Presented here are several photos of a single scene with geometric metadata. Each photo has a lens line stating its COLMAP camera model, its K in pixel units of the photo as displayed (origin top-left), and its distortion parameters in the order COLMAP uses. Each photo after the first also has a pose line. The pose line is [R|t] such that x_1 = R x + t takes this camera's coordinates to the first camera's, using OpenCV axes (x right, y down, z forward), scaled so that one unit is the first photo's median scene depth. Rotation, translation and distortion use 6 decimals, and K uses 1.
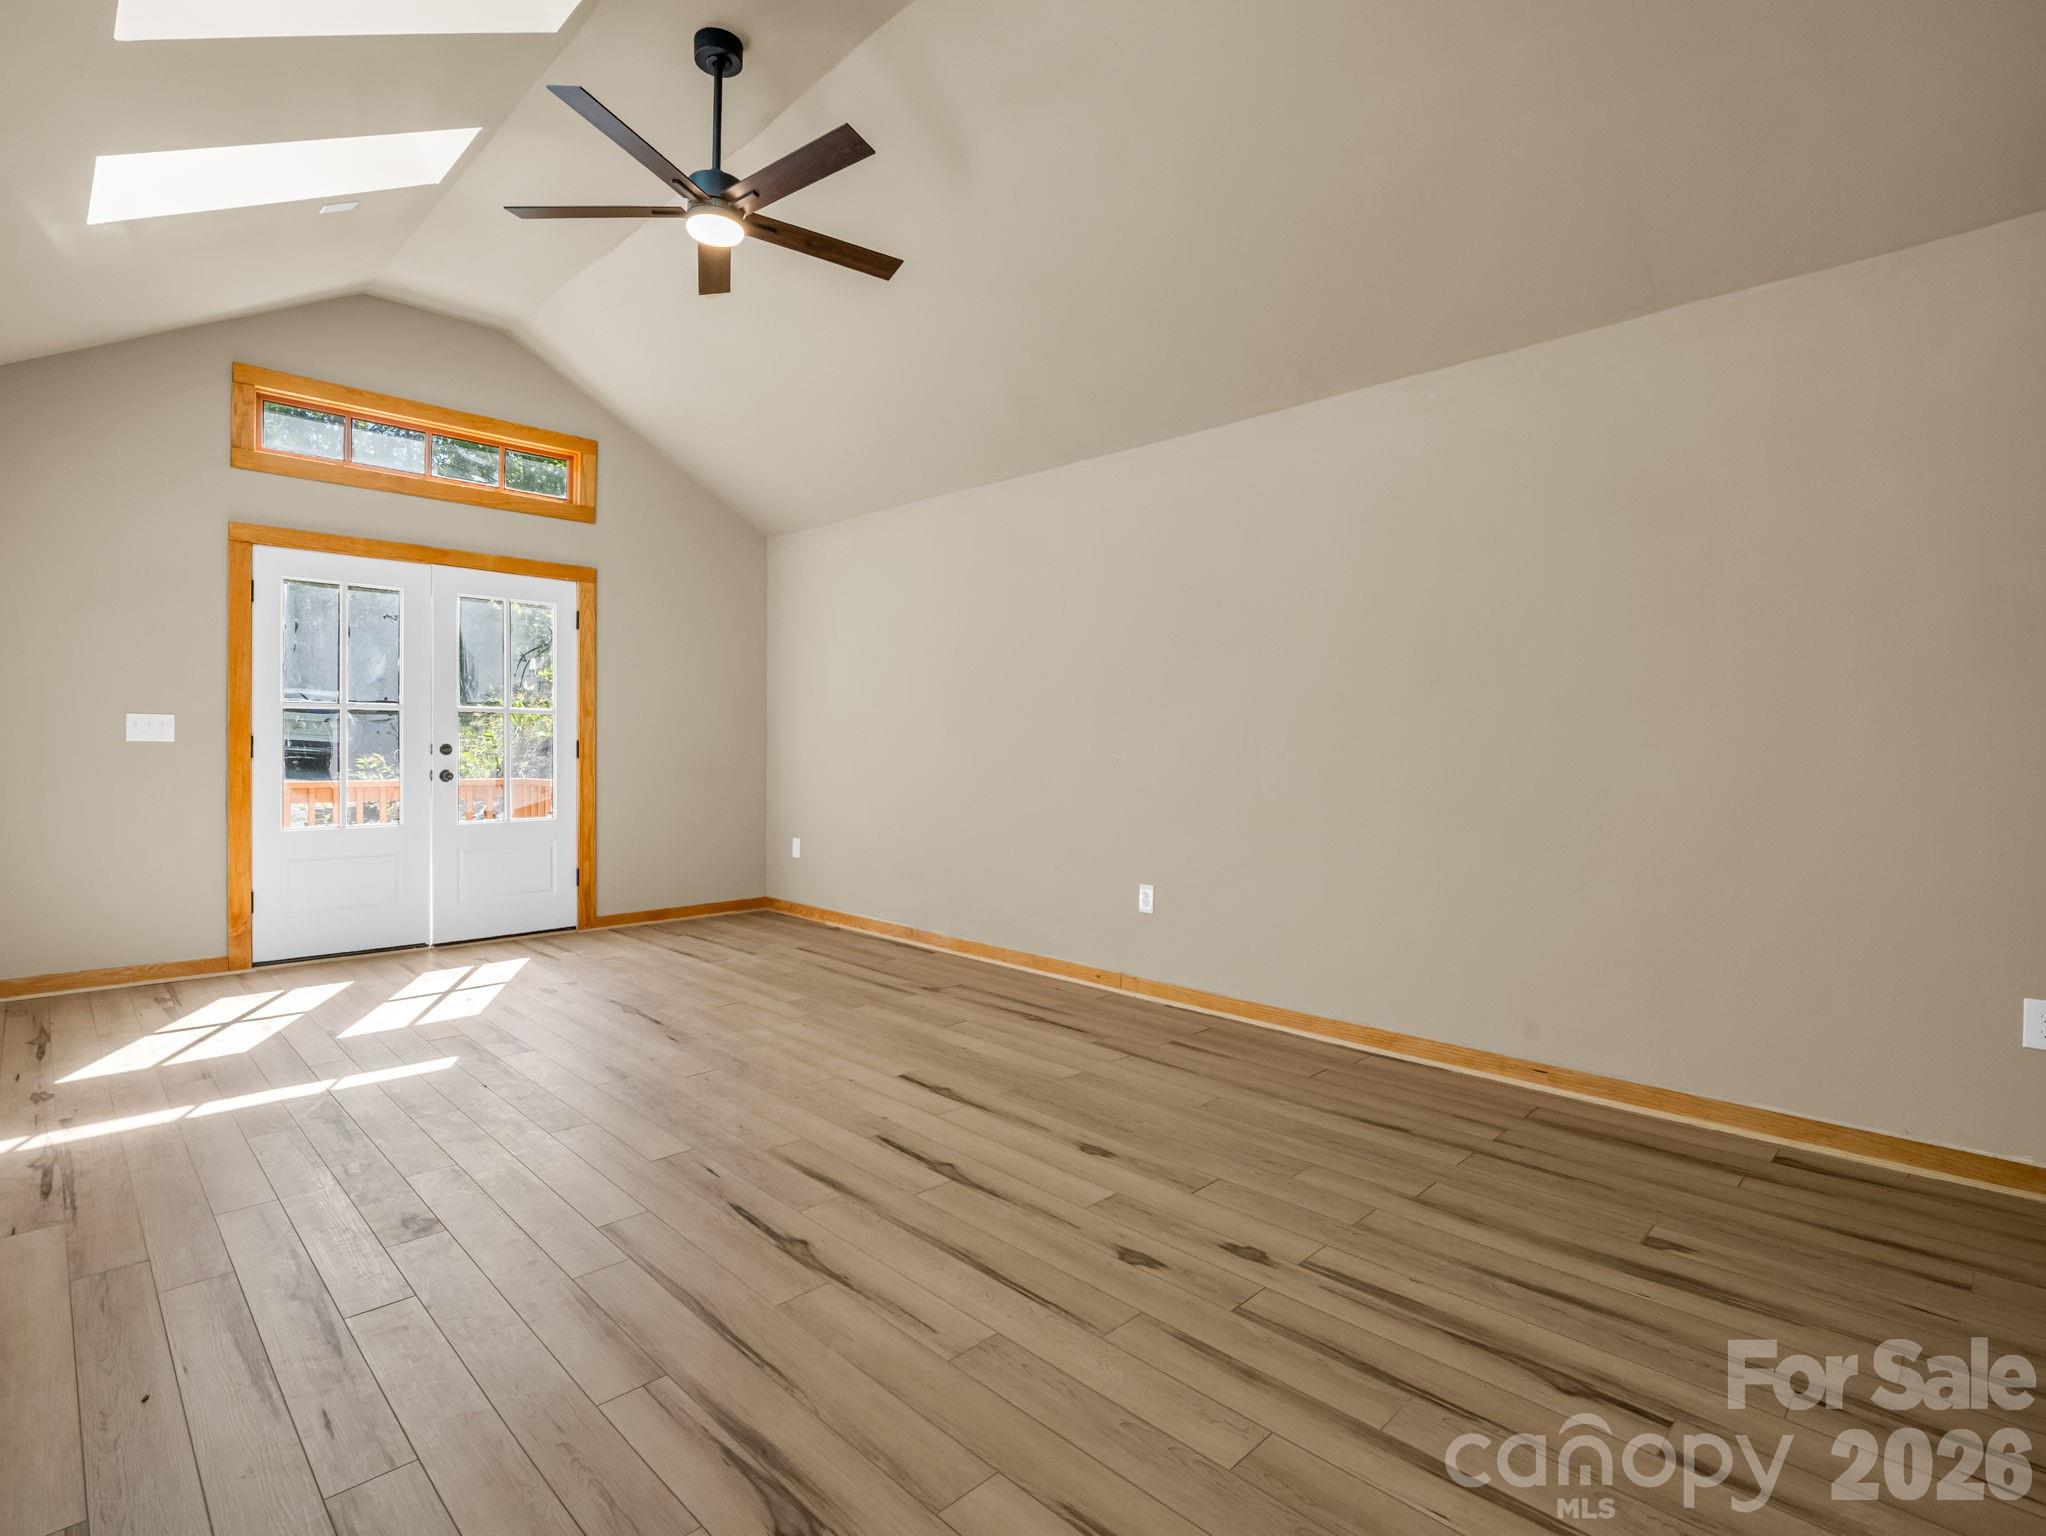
lens RADIAL K [[1114.1, 0, 1074.9], [0, 1114.1, 753.0], [0, 0, 1]] dist [-0.004452, -0.000403]
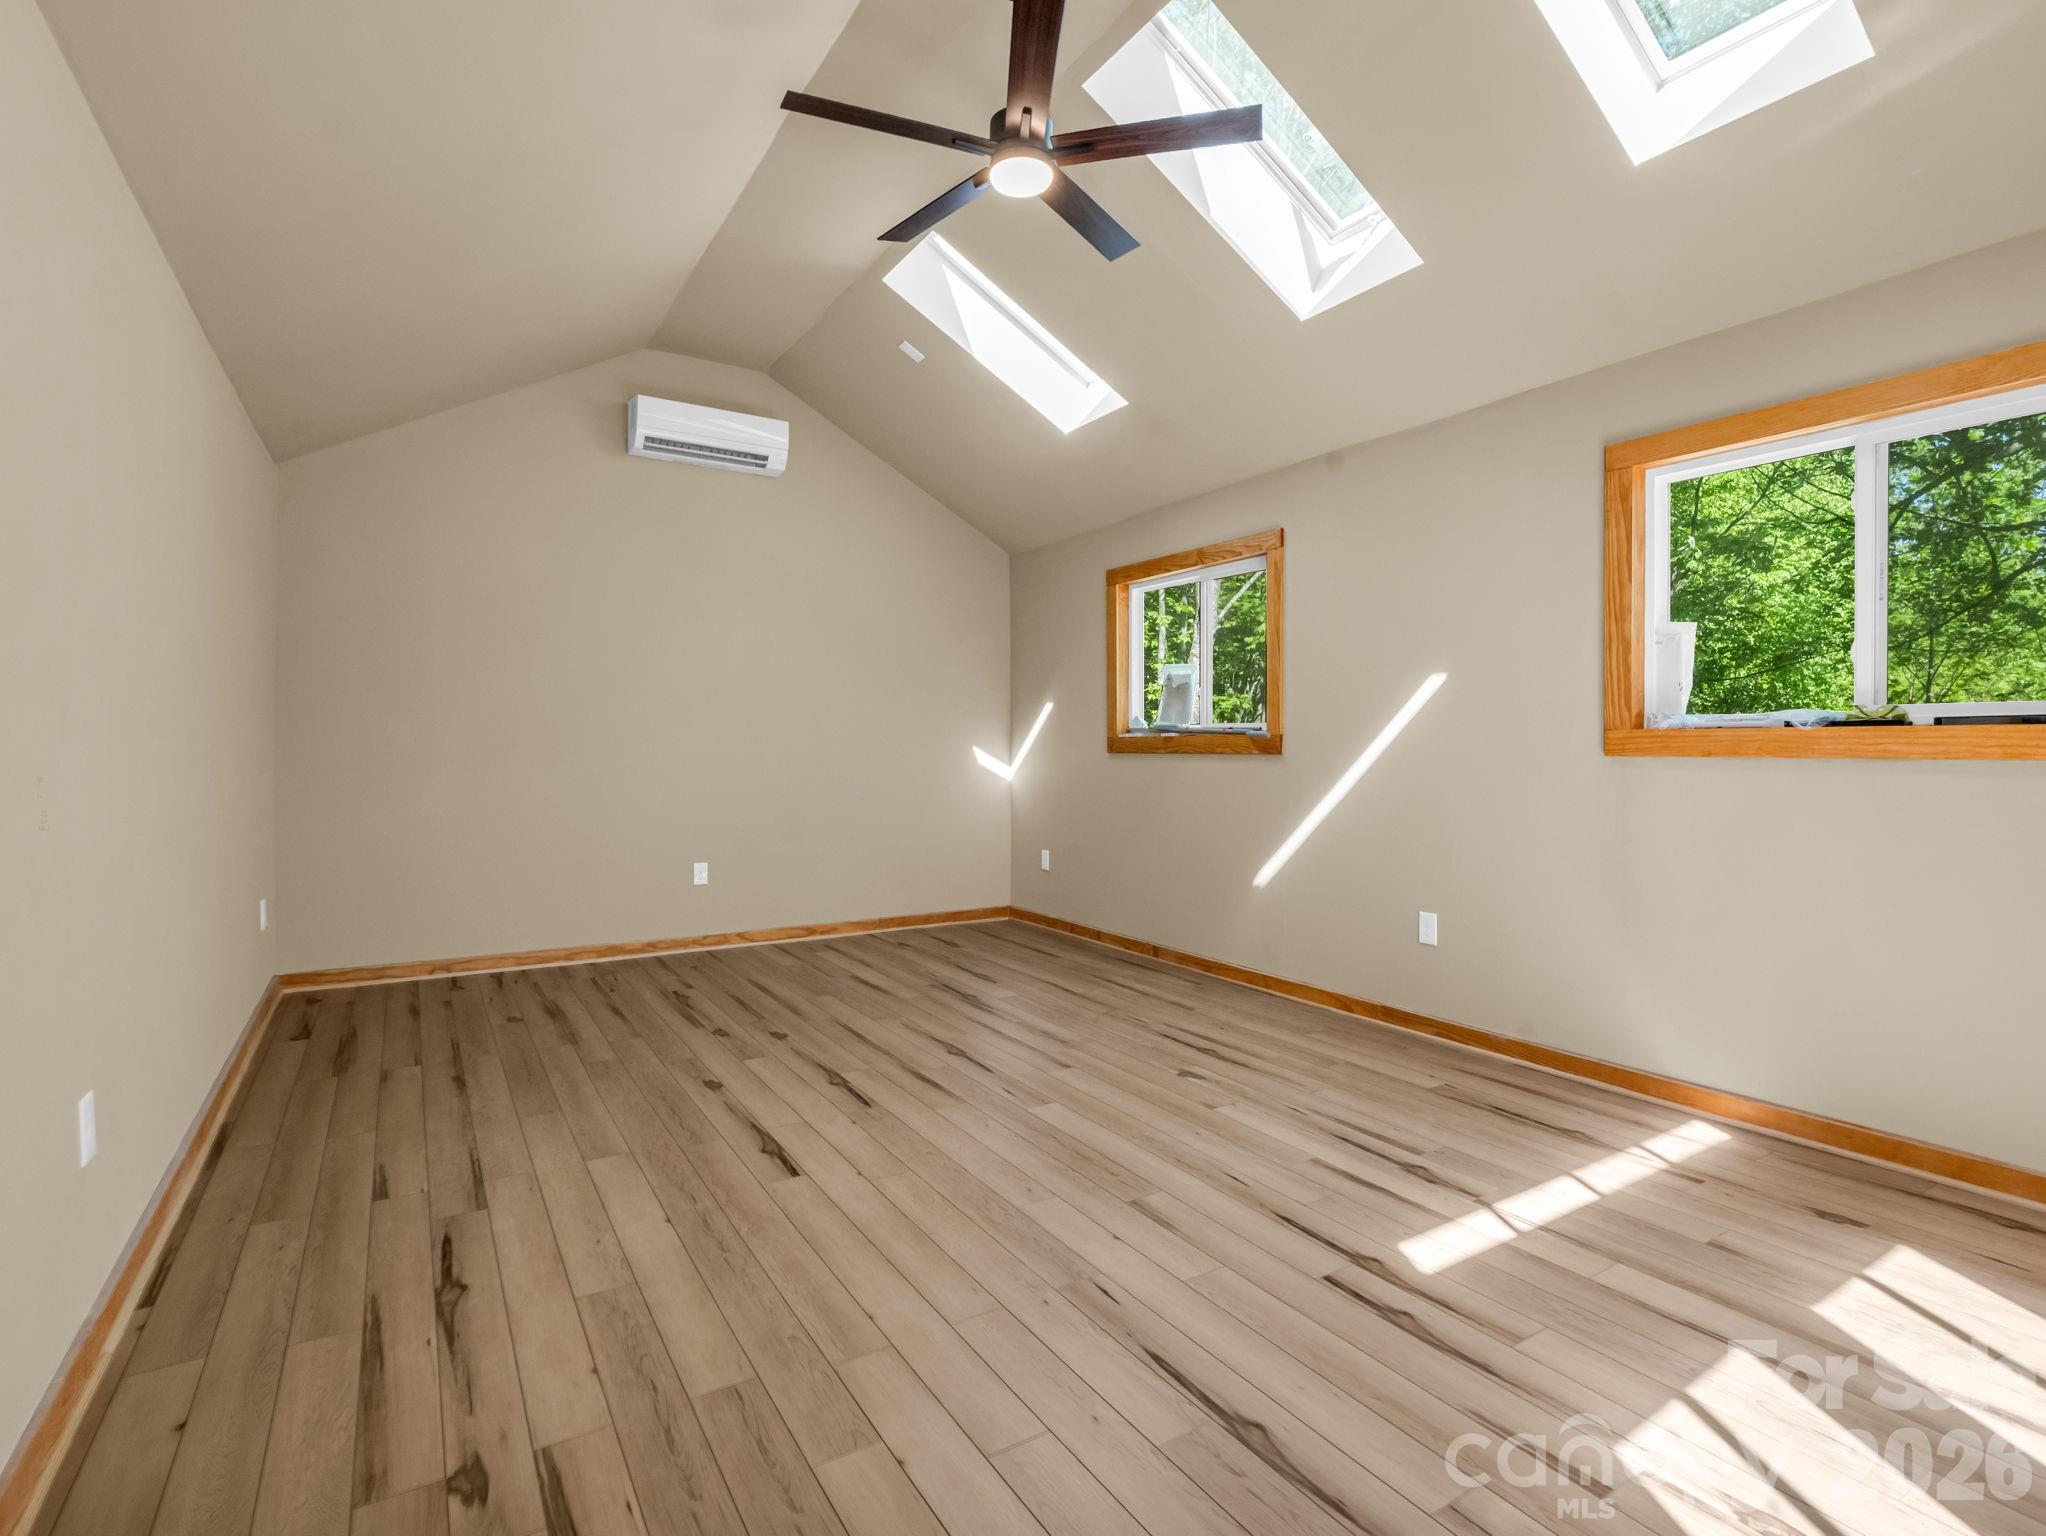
lens RADIAL K [[1114.1, 0, 1074.9], [0, 1114.1, 753.0], [0, 0, 1]] dist [-0.004452, -0.000403]
pose [[-0.978316, -0.009657, 0.206891, -0.605305], [-0.006078, 0.999821, 0.017930, -0.036841], [-0.207027, 0.016284, -0.978200, 2.039502]]
